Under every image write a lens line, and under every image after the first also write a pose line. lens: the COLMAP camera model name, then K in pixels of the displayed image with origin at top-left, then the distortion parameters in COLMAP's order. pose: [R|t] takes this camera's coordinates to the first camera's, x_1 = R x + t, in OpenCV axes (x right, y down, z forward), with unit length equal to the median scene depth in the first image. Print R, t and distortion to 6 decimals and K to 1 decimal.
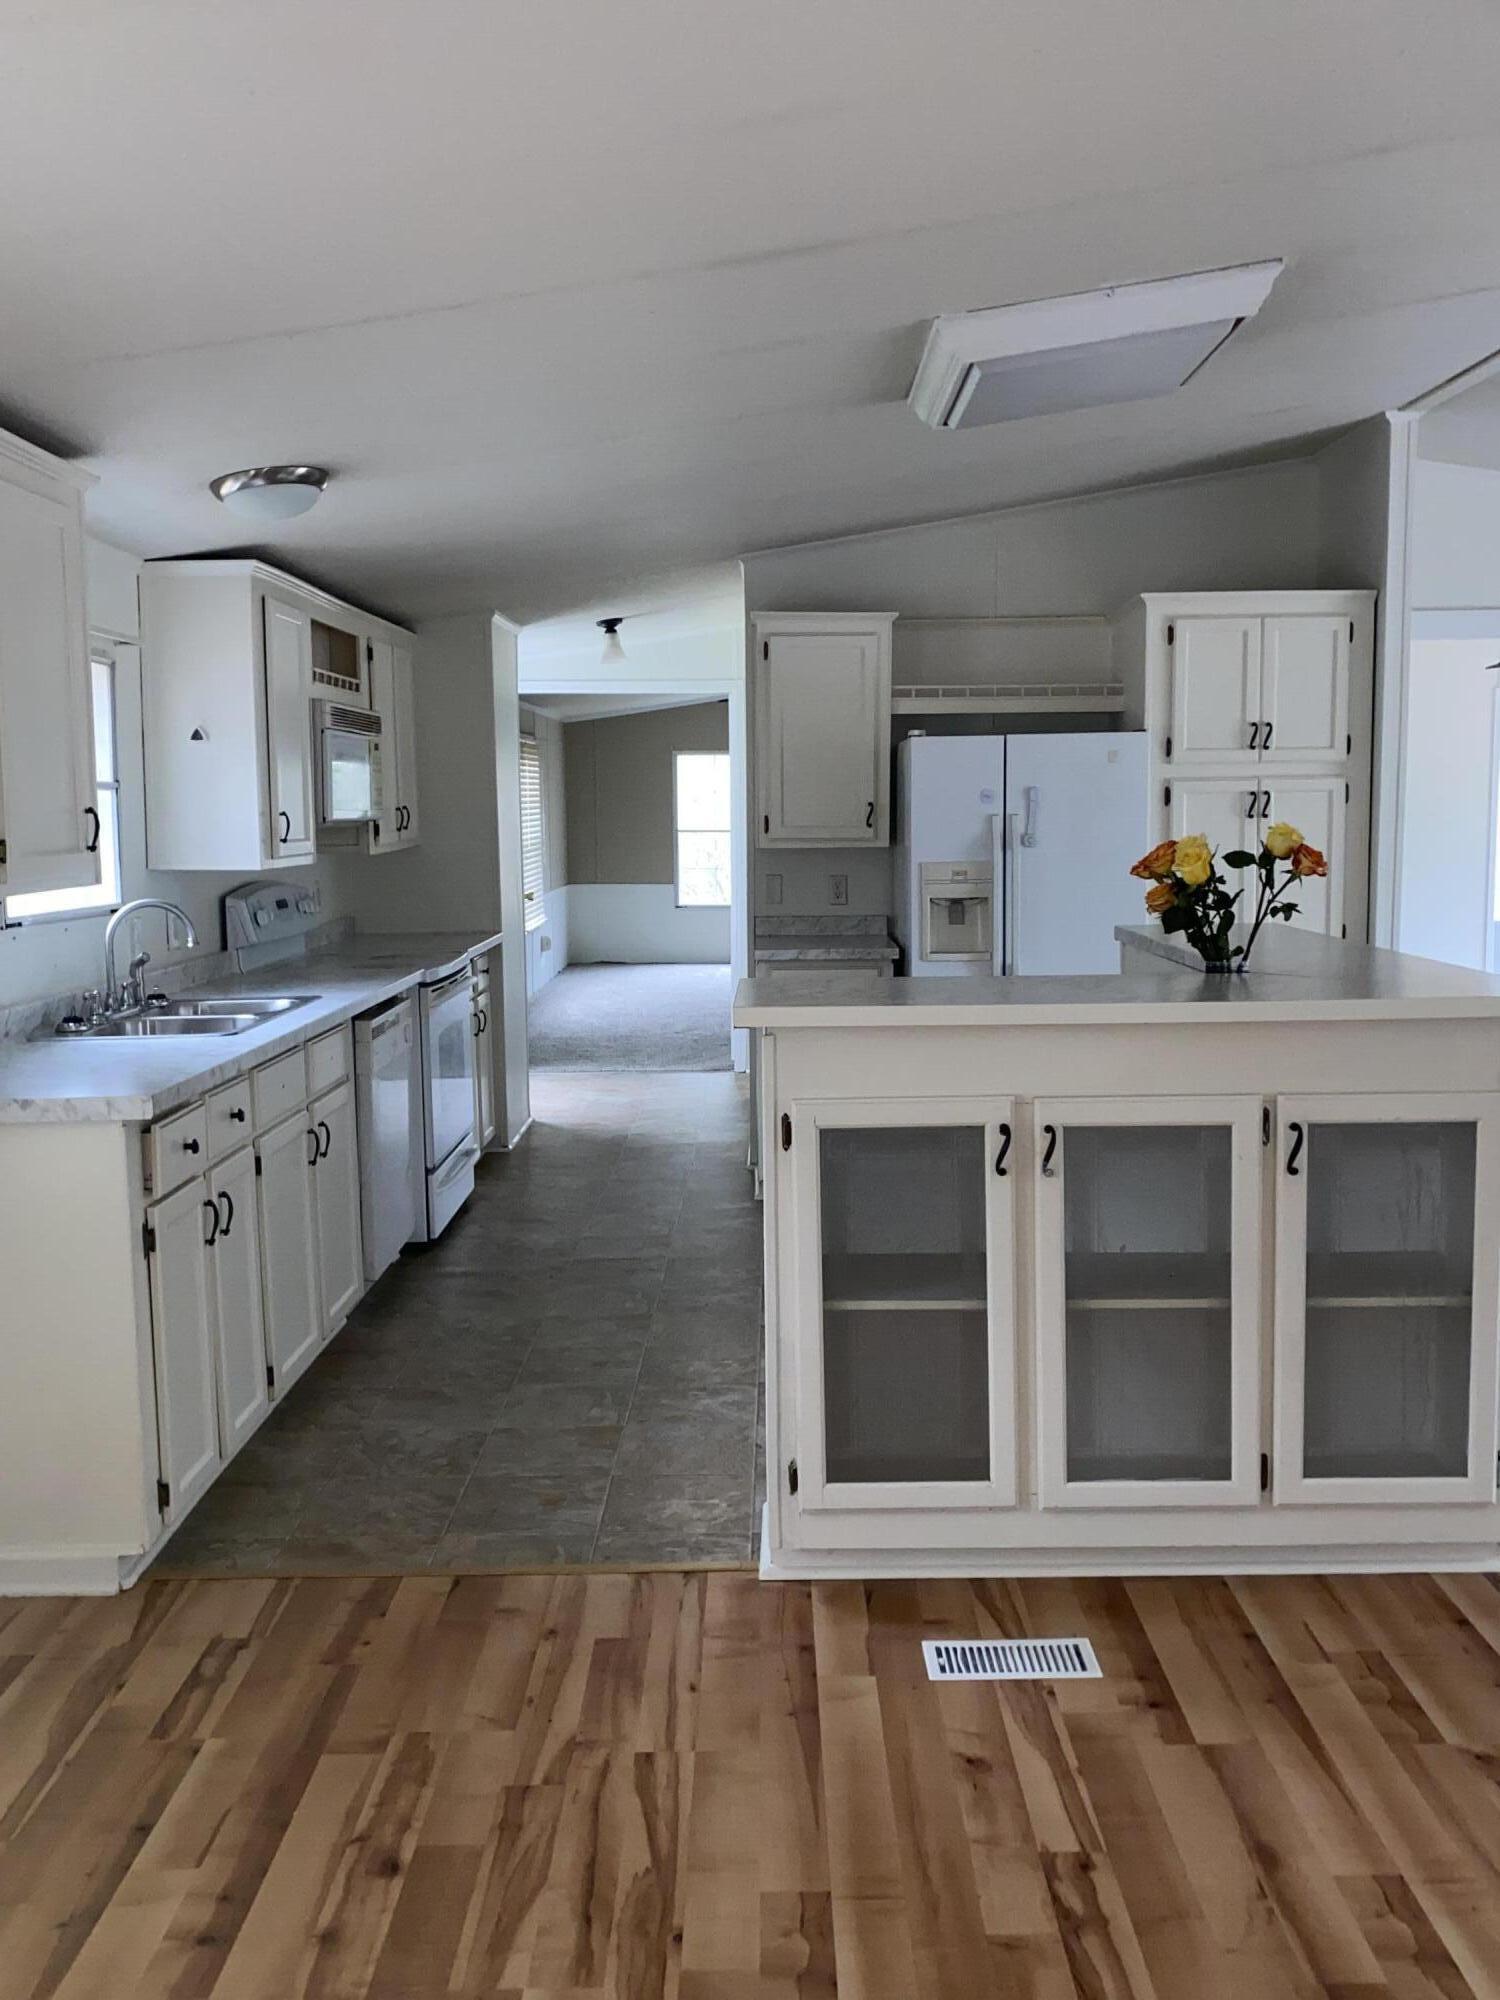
lens RADIAL K [[1760.0, 0, 763.9], [0, 1760.0, 998.3], [0, 0, 1]] dist [0.046176, -0.065919]
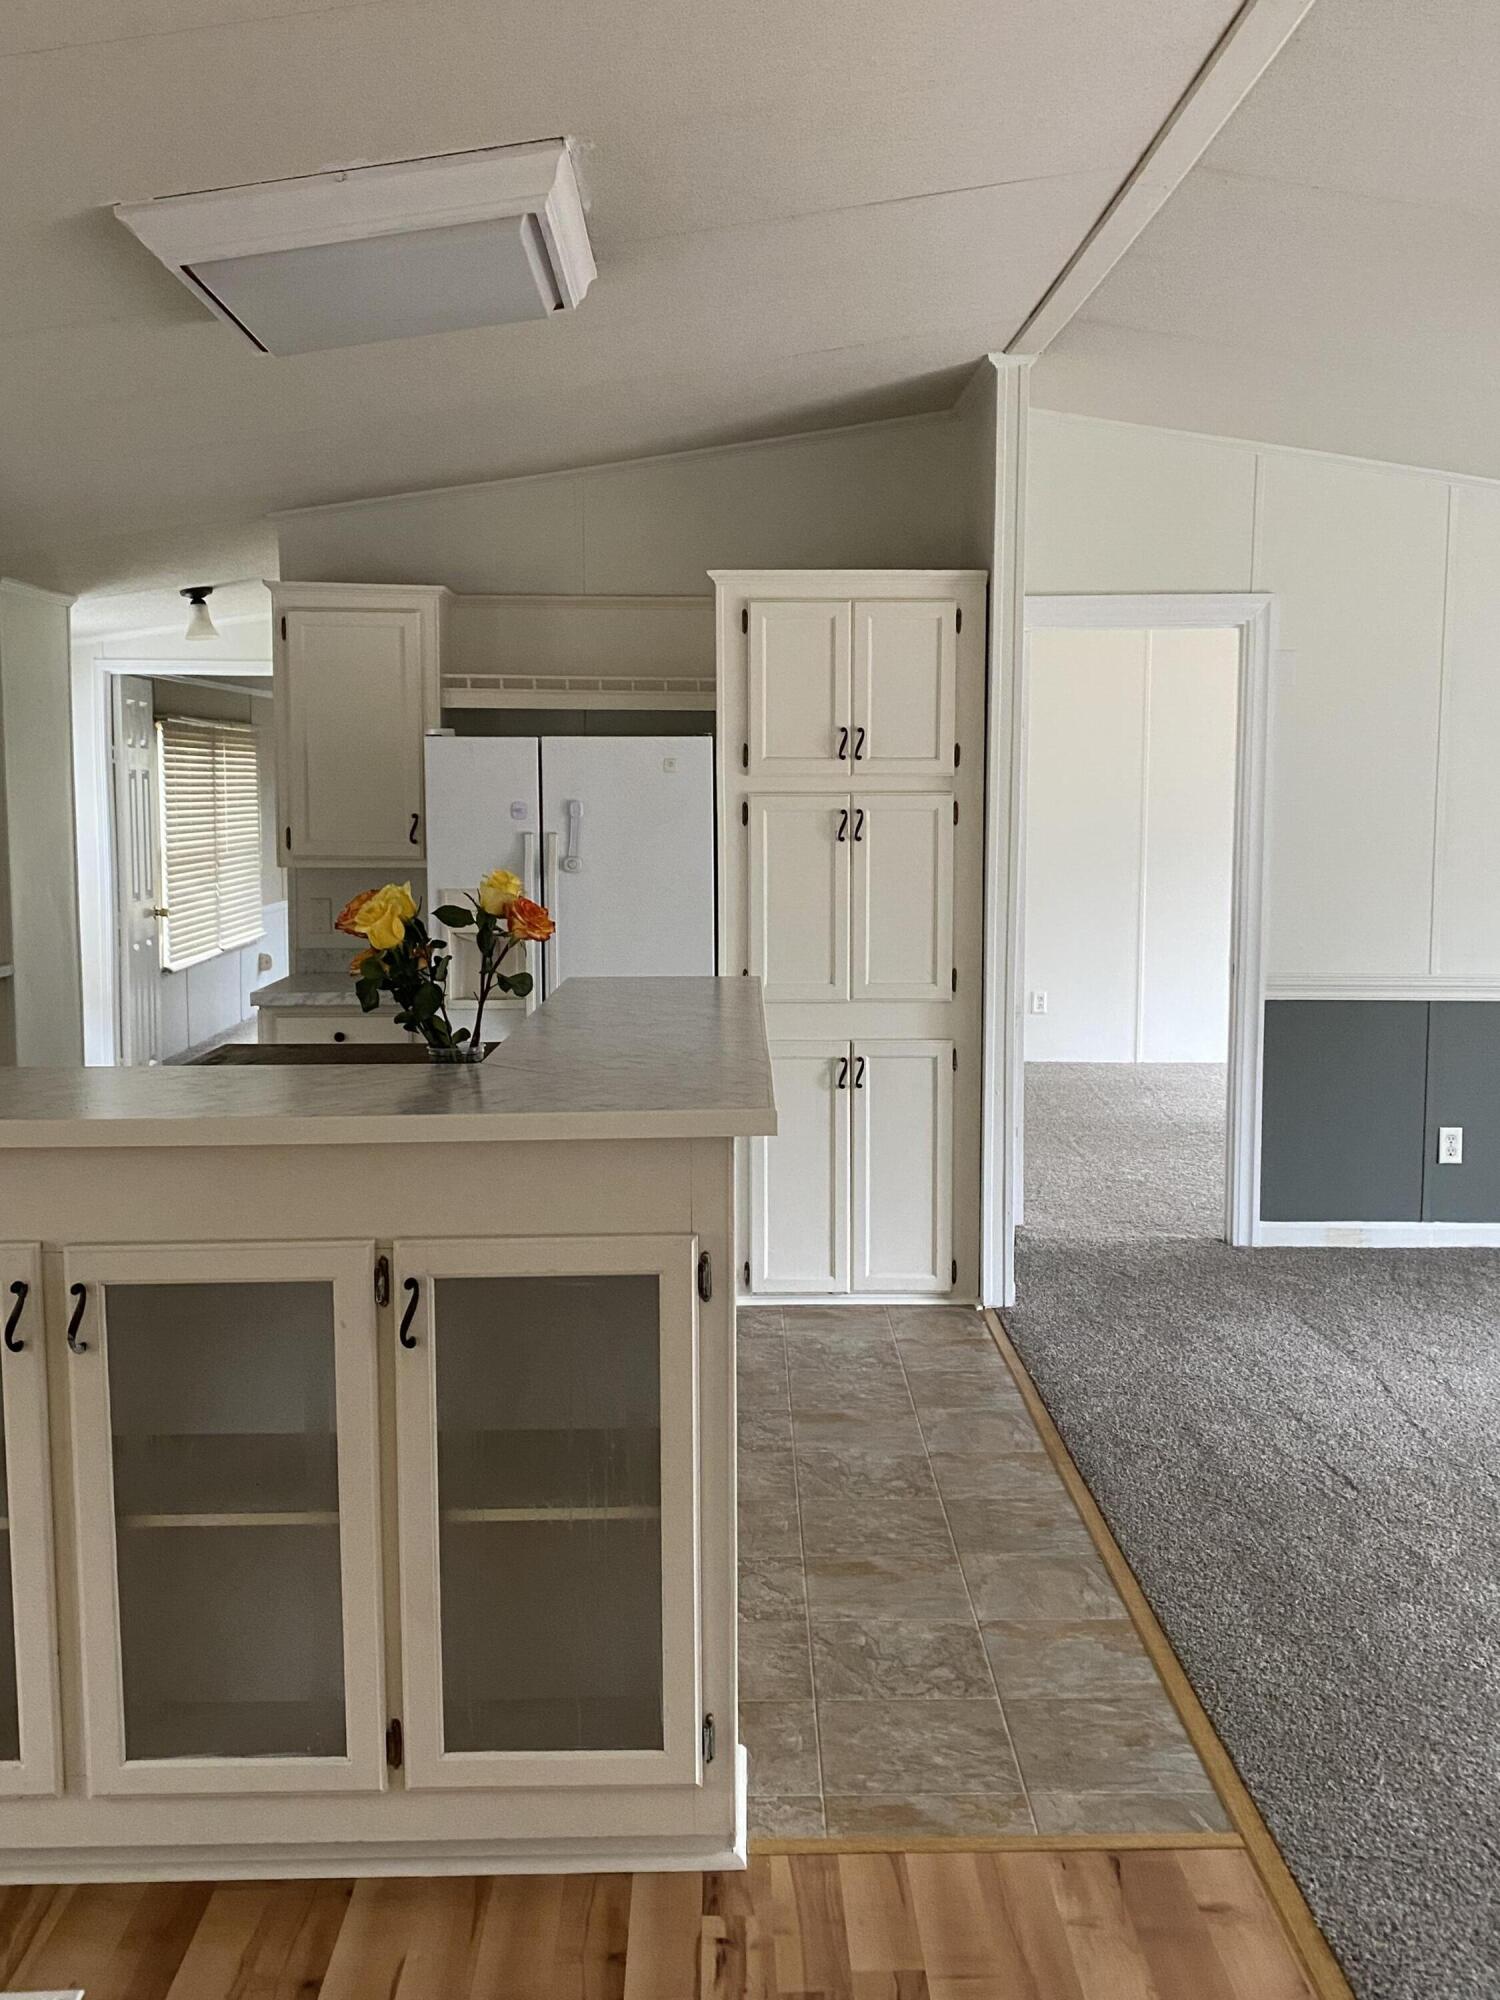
lens RADIAL K [[1919.1, 0, 751.6], [0, 1919.1, 1010.5], [0, 0, 1]] dist [0.054219, 0.000000]
pose [[0.999671, 0.011440, 0.022968, 0.216434], [-0.011473, 0.999933, 0.001283, -0.023192], [-0.022951, -0.001546, 0.999735, 0.094802]]
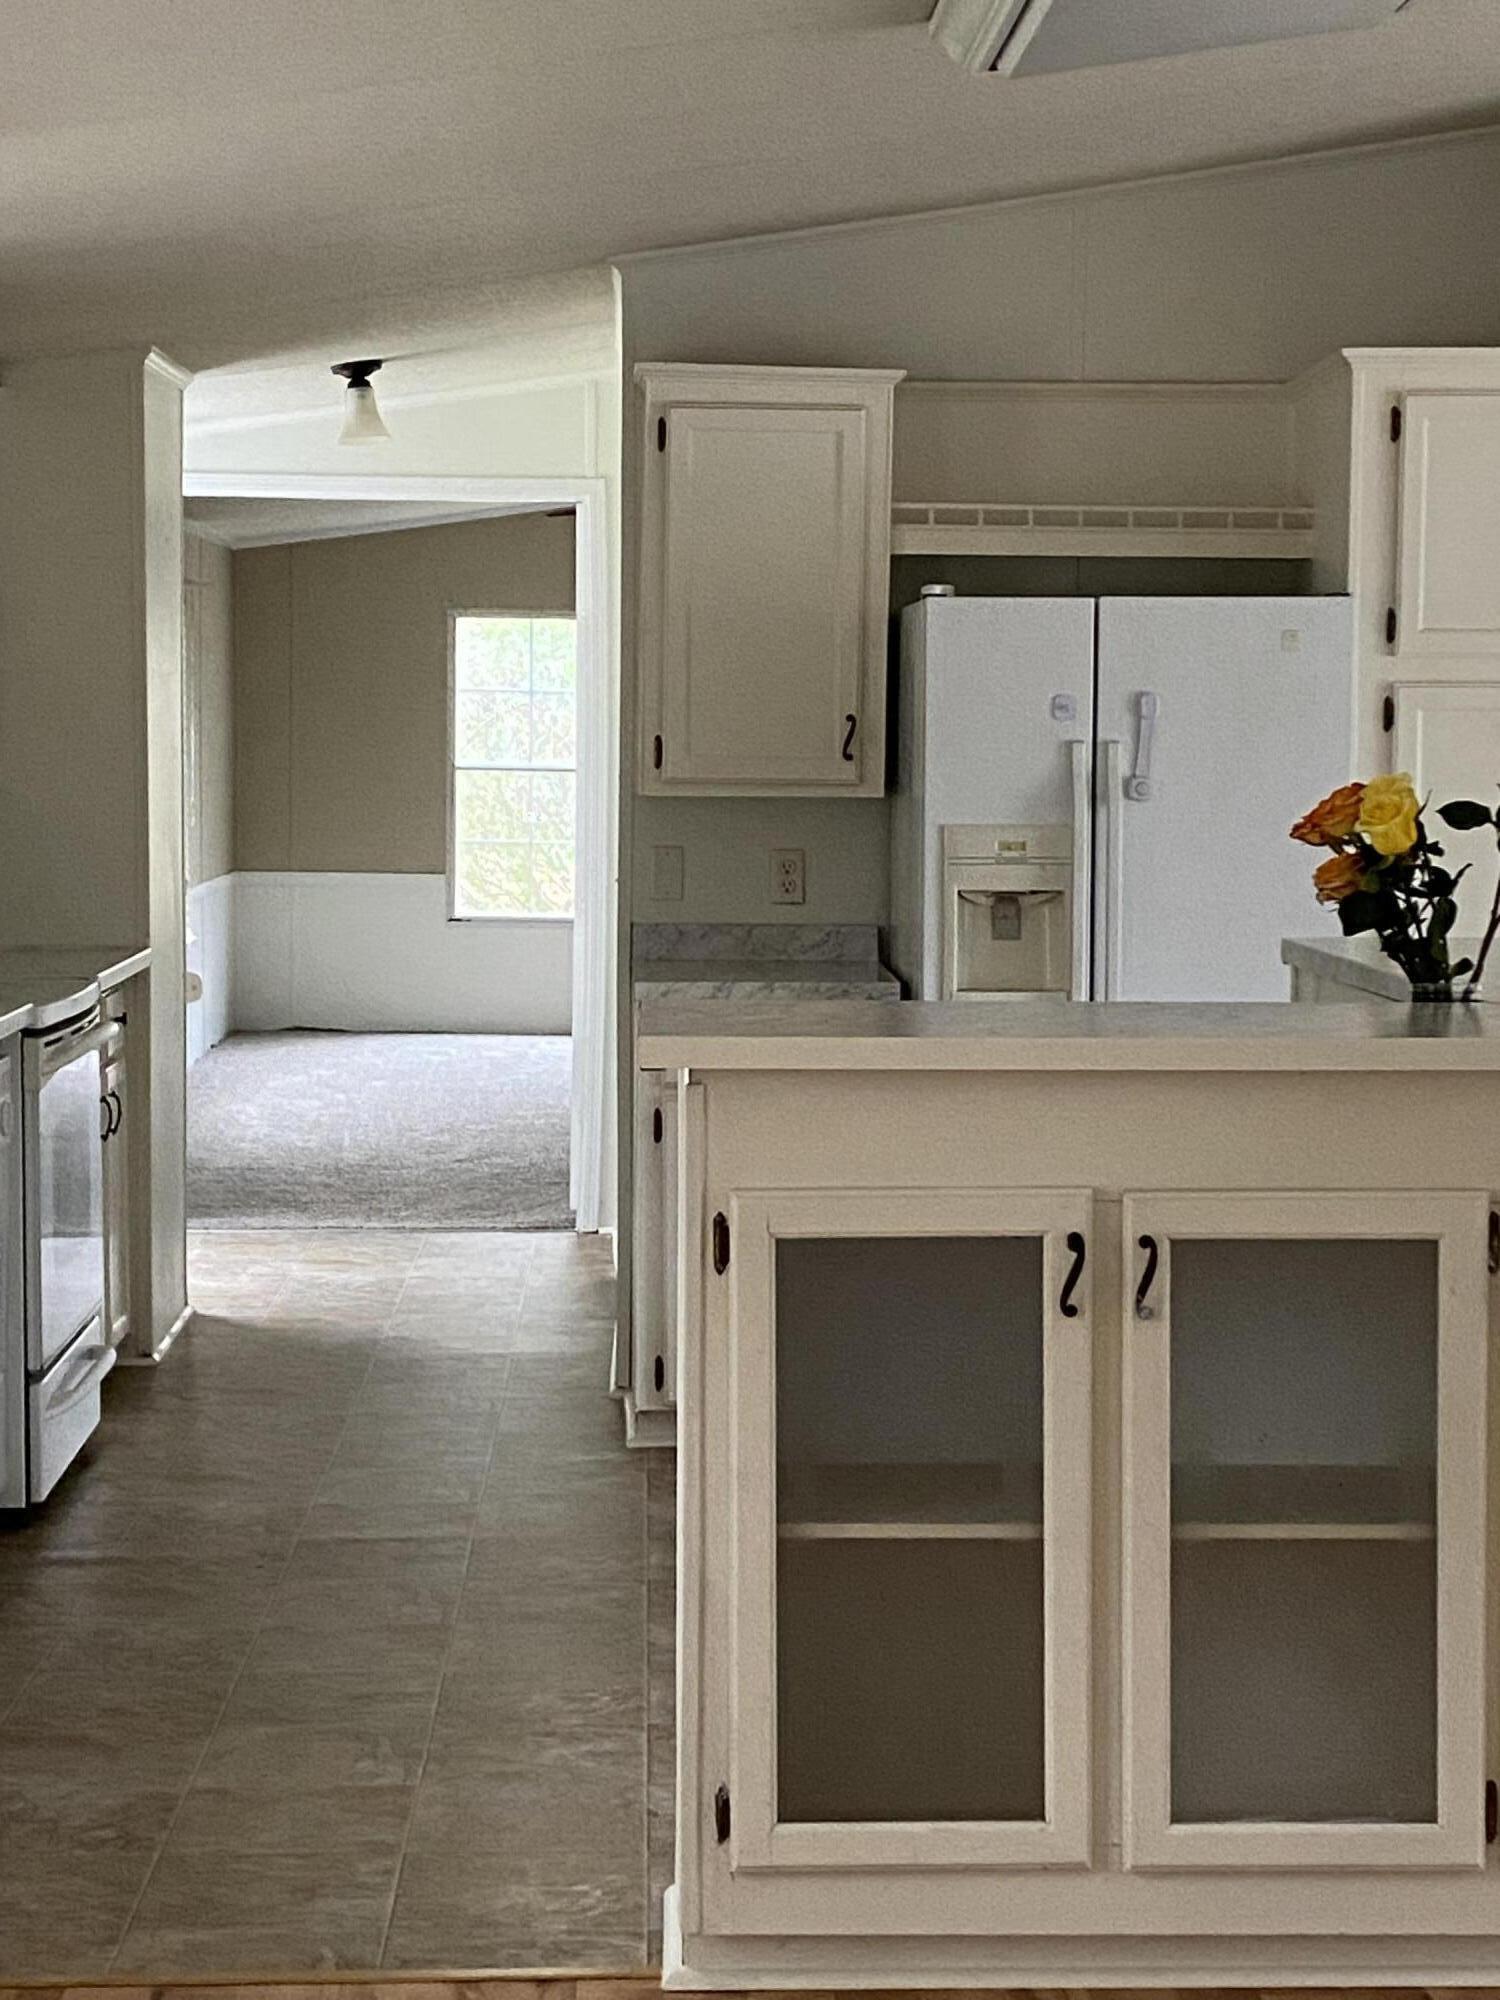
lens RADIAL K [[3733.4, 0, 752.1], [0, 3733.4, 987.5], [0, 0, 1]] dist [0.076646, 0.000000]
pose [[0.999094, 0.015241, 0.039739, -0.015419], [-0.013678, 0.999133, -0.039310, 0.019886], [-0.040303, 0.038731, 0.998437, -0.158484]]
